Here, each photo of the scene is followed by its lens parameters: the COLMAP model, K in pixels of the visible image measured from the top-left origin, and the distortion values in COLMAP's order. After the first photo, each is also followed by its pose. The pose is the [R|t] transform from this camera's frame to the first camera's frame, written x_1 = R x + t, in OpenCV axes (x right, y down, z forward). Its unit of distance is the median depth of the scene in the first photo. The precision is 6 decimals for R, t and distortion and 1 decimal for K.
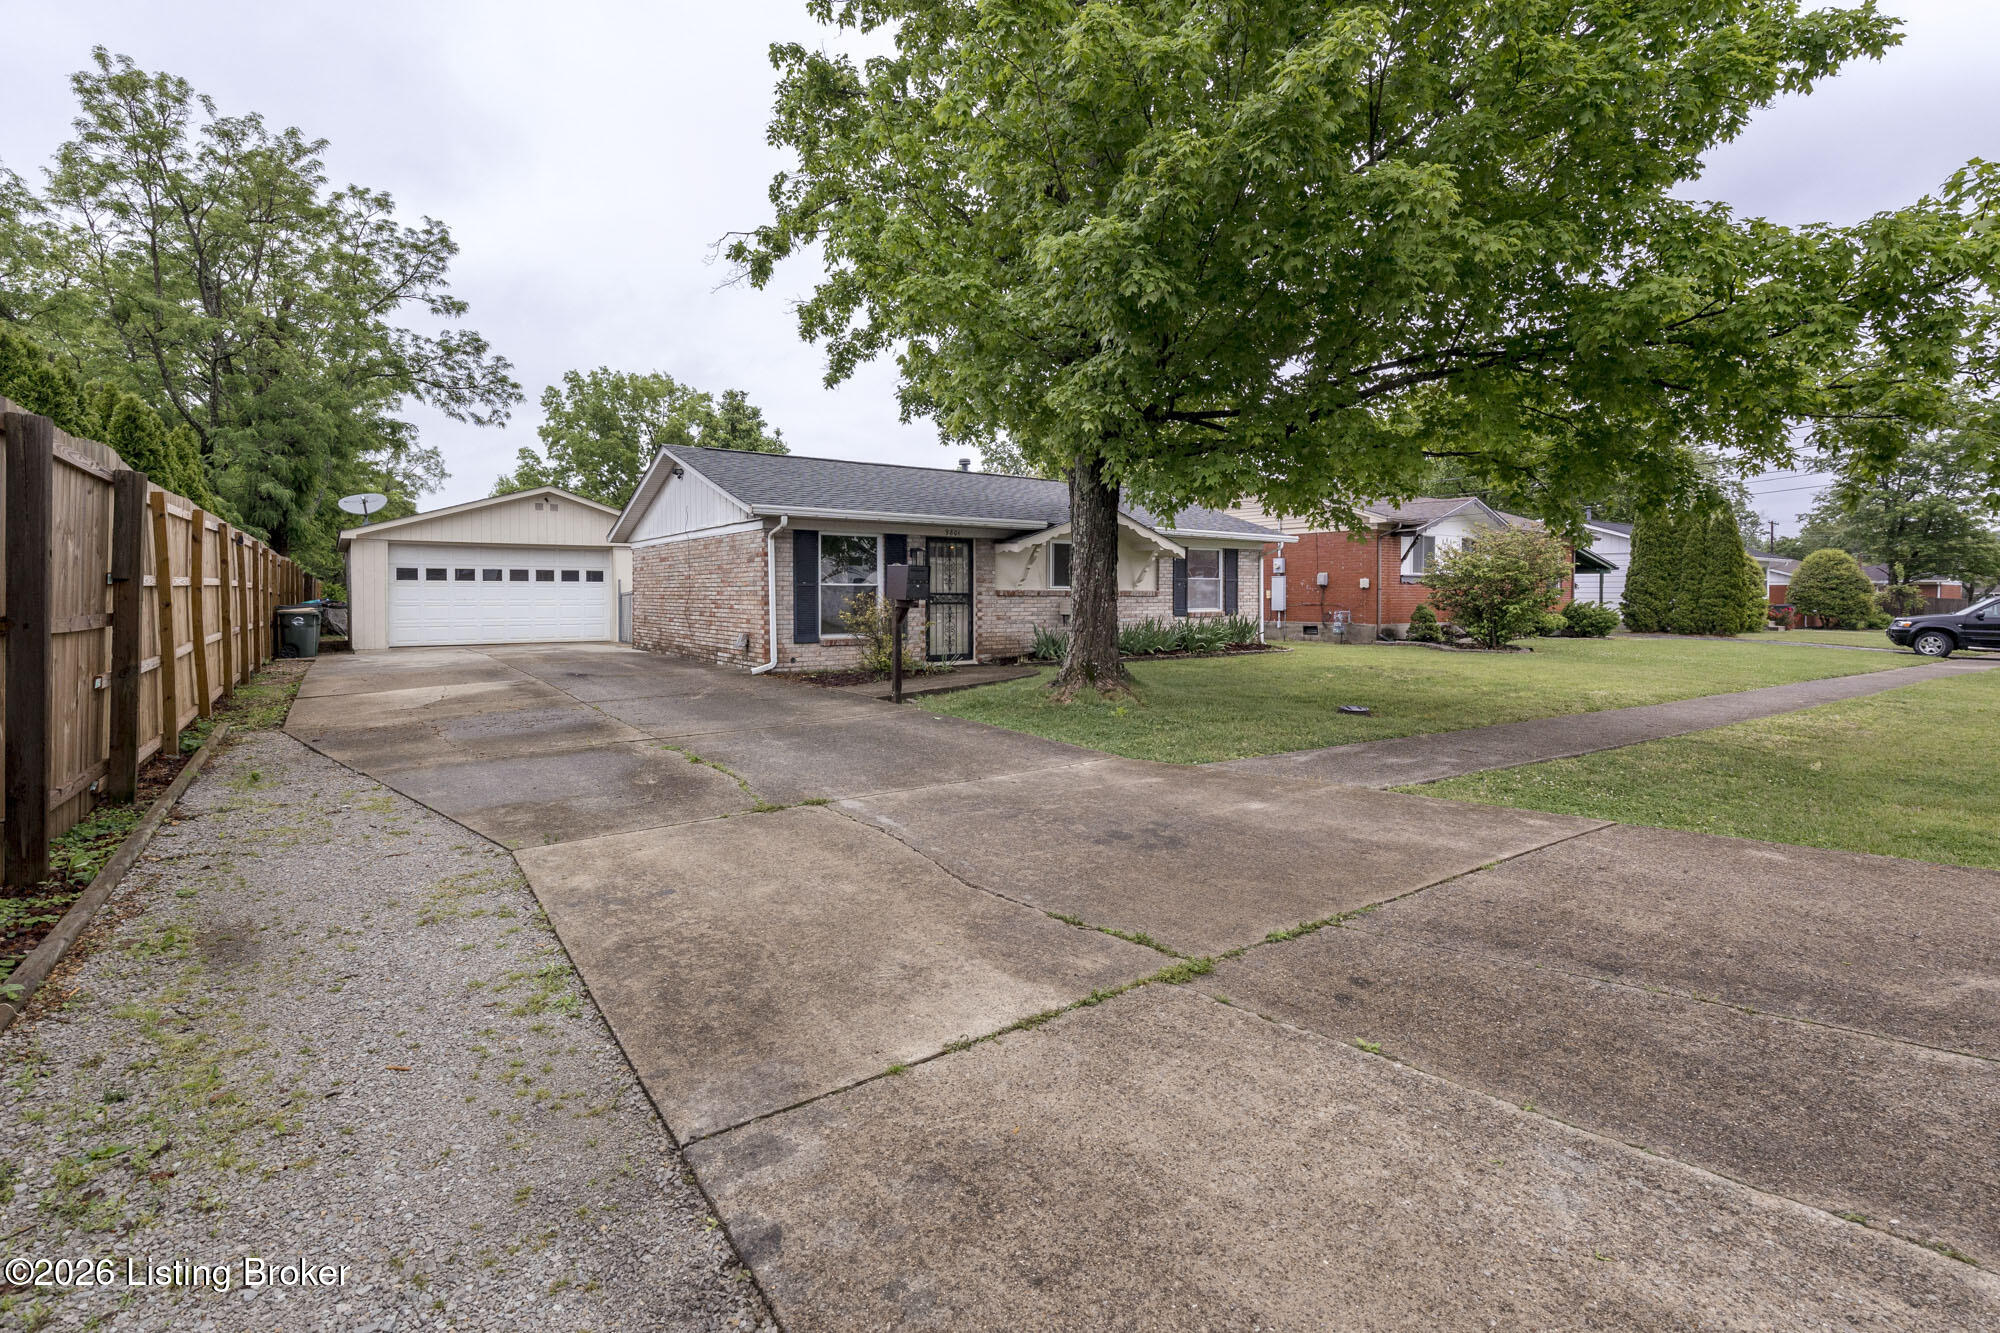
lens RADIAL K [[913.9, 0, 997.0], [0, 913.9, 627.0], [0, 0, 1]] dist [-0.003012, -0.000322]
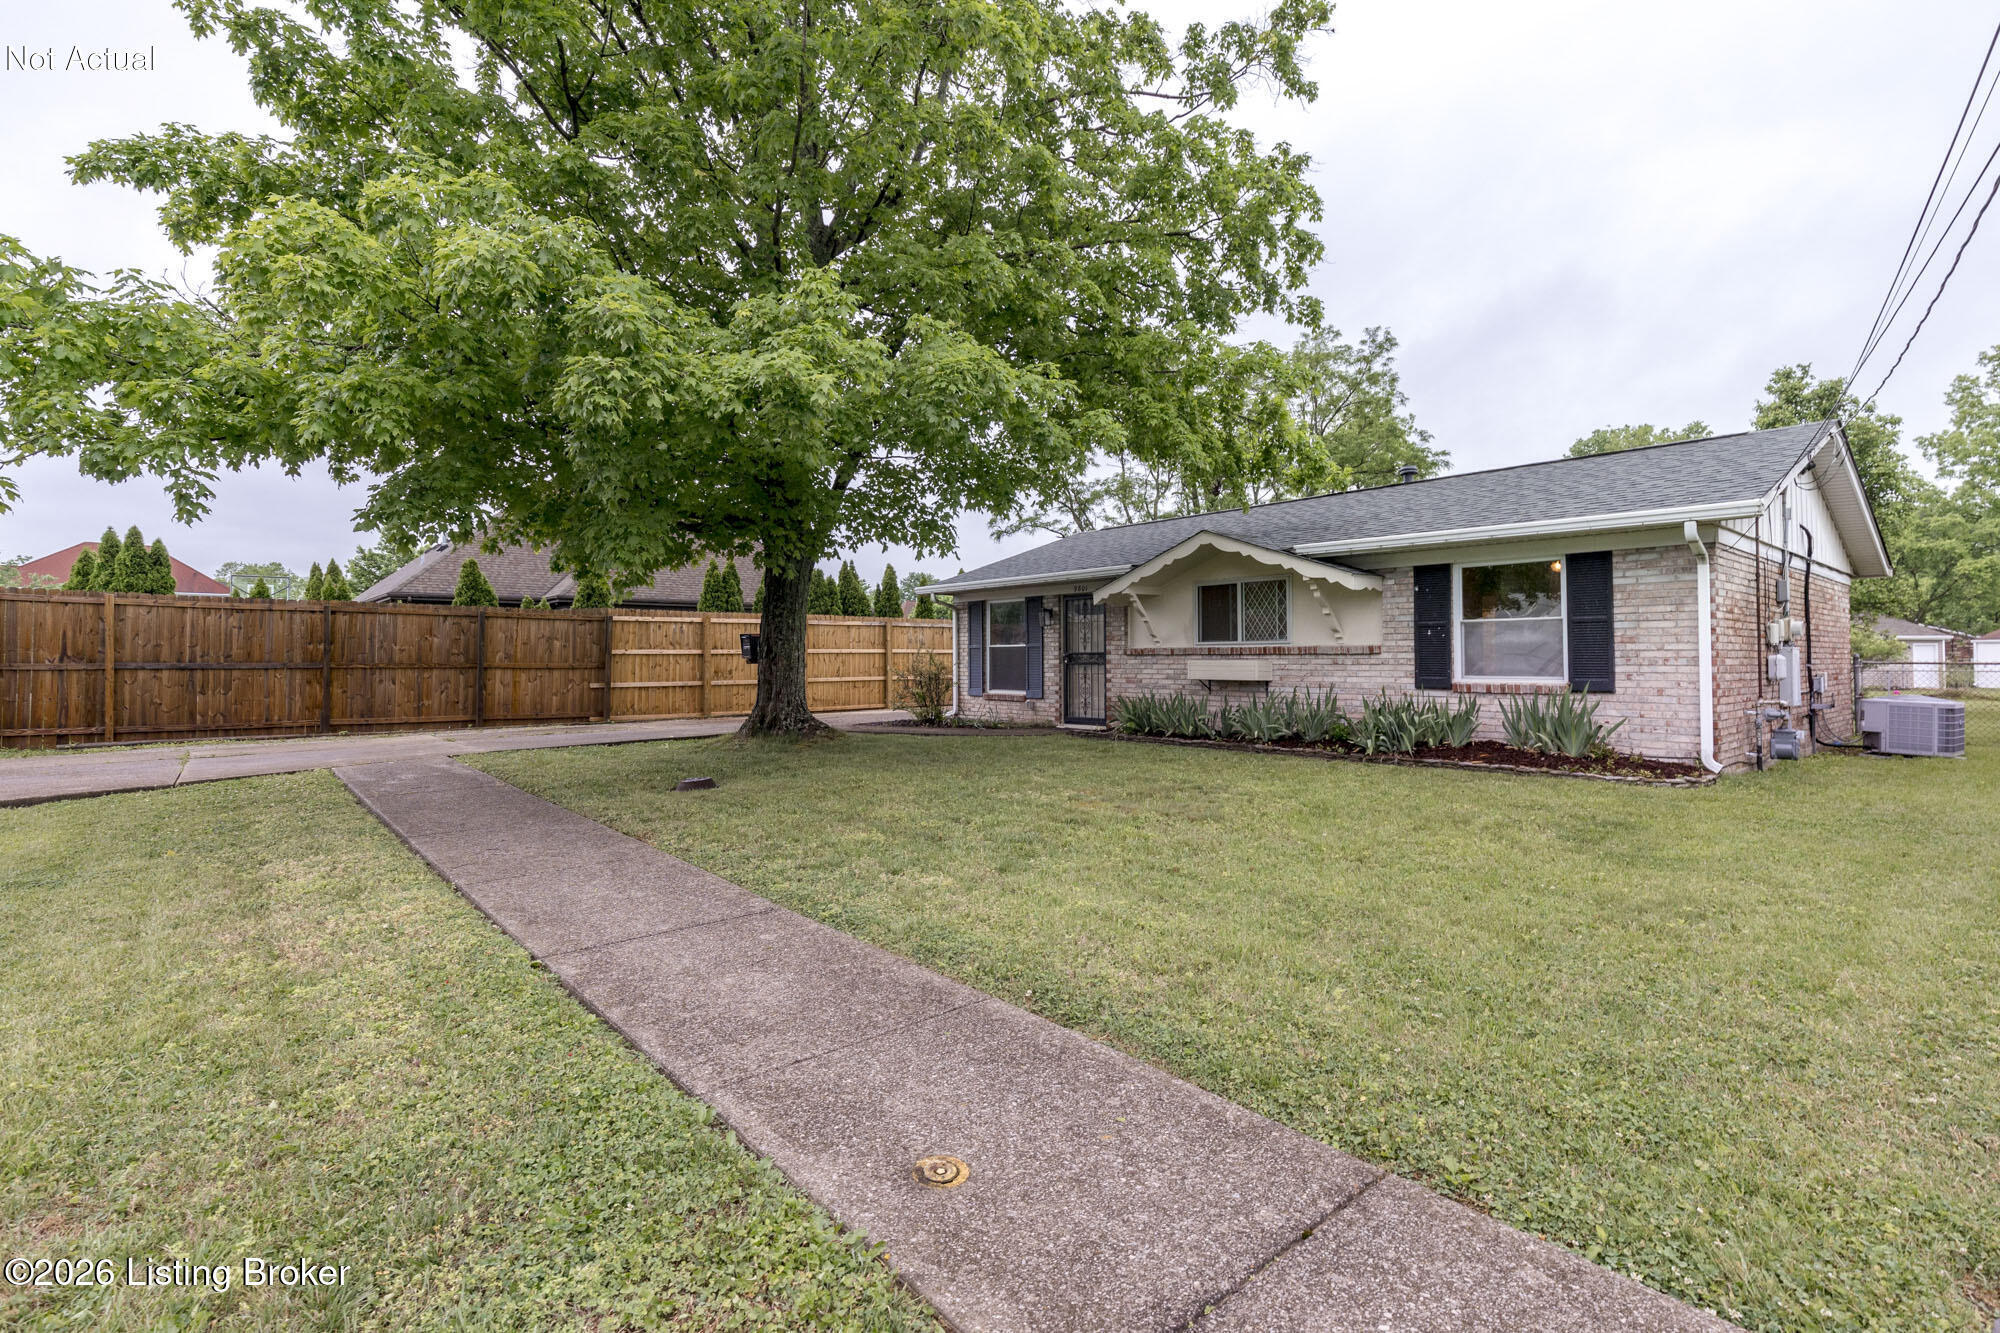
lens RADIAL K [[913.9, 0, 997.0], [0, 913.9, 627.0], [0, 0, 1]] dist [-0.003012, -0.000322]
pose [[0.084964, -0.035761, -0.995742, 0.660008], [-0.032035, 0.998741, -0.038602, -0.018029], [0.995869, 0.035178, 0.083711, 0.620928]]
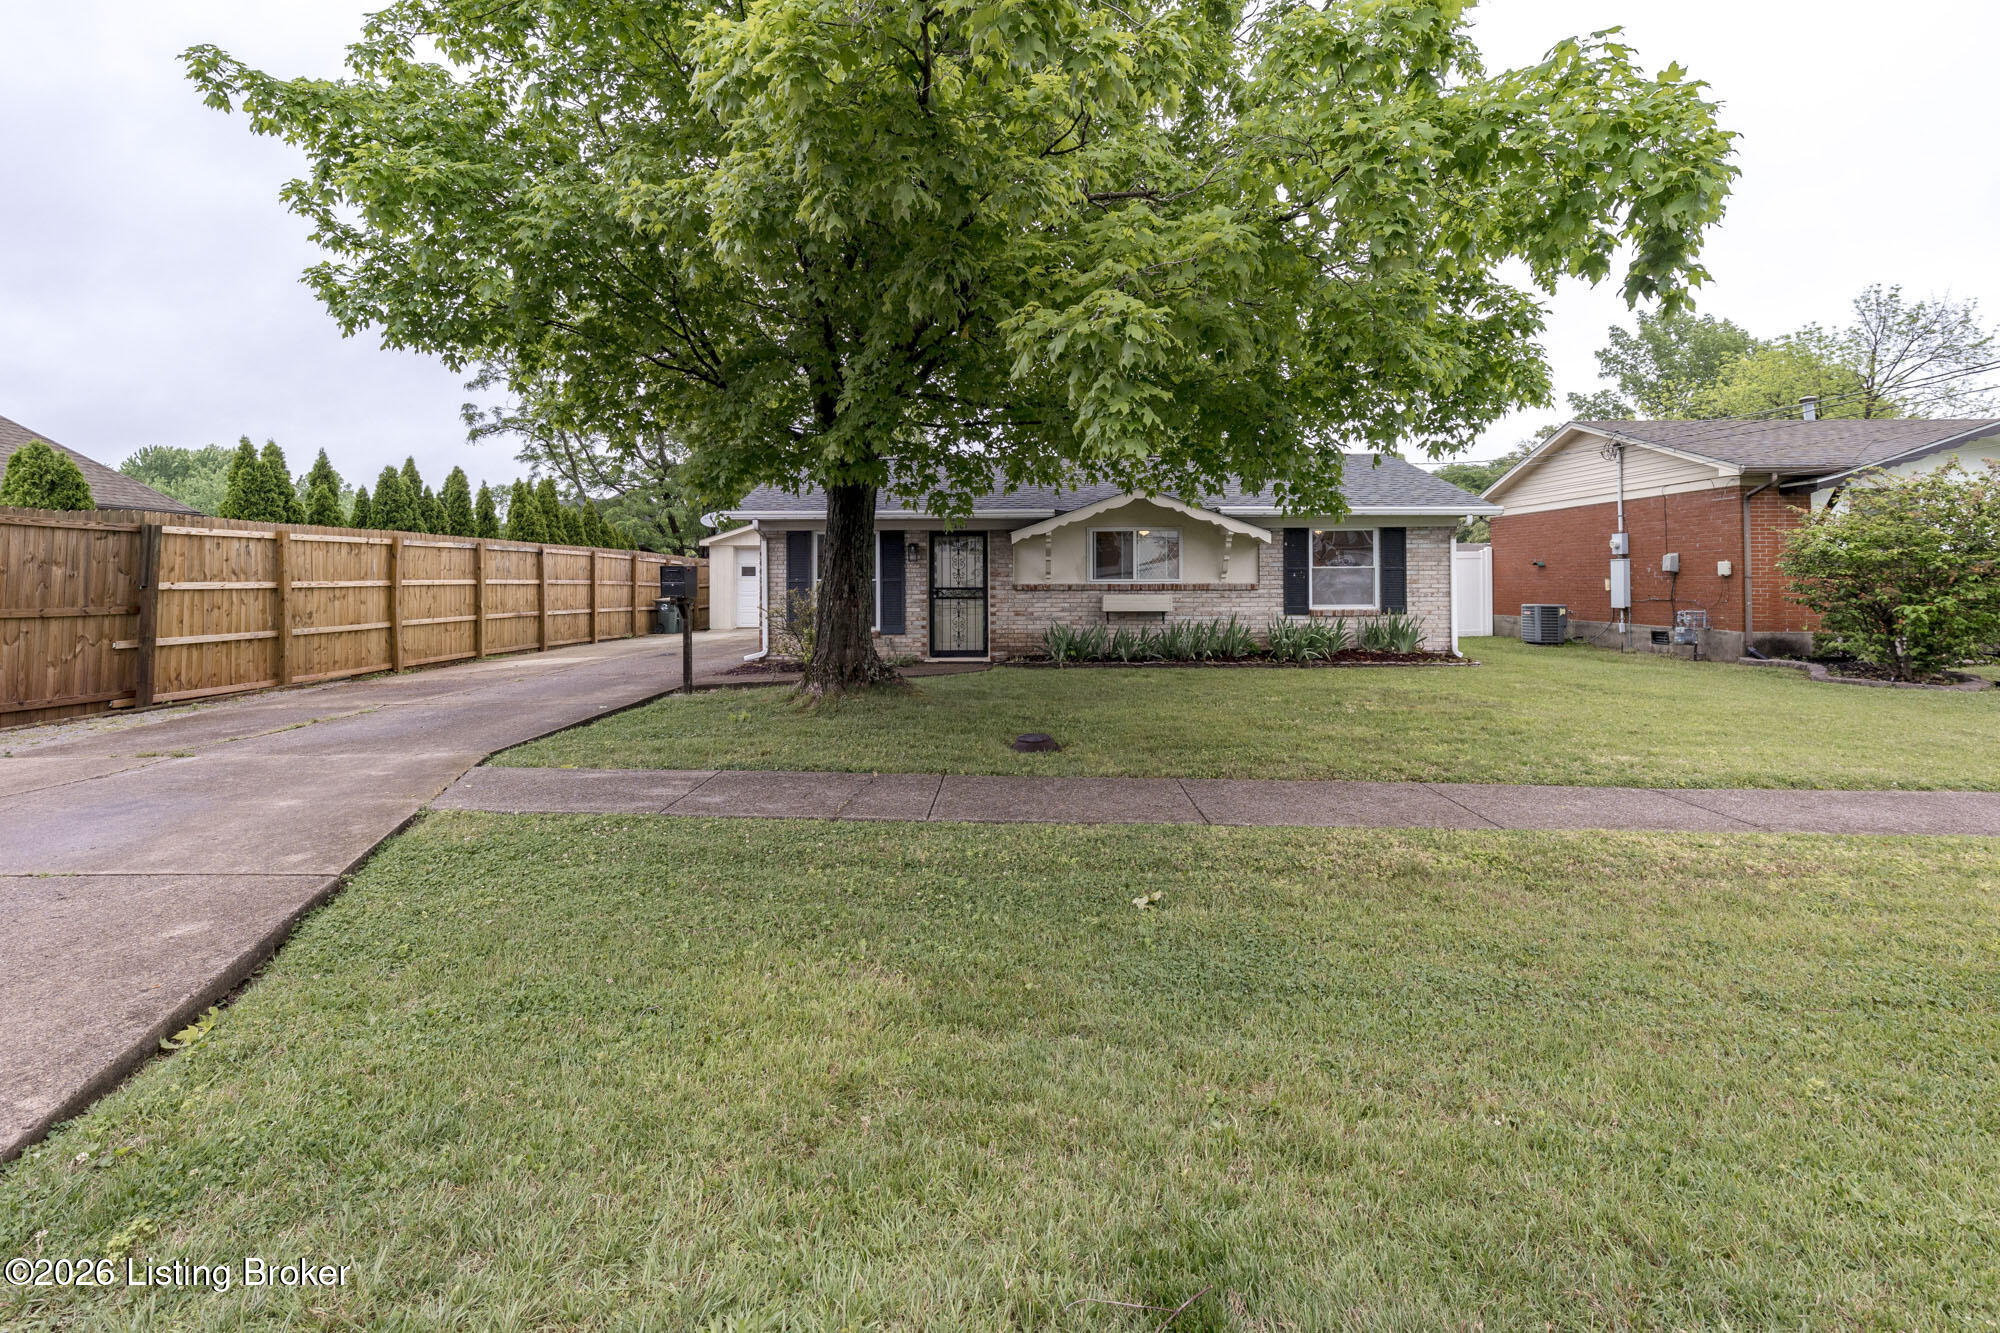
lens RADIAL K [[928.3, 0, 997.1], [0, 928.3, 577.0], [0, 0, 1]] dist [0.001975, 0.000107]
pose [[0.794714, -0.007042, -0.606943, 0.437854], [-0.017183, 0.999271, -0.034093, -0.011413], [0.606740, 0.037523, 0.794014, 0.175523]]
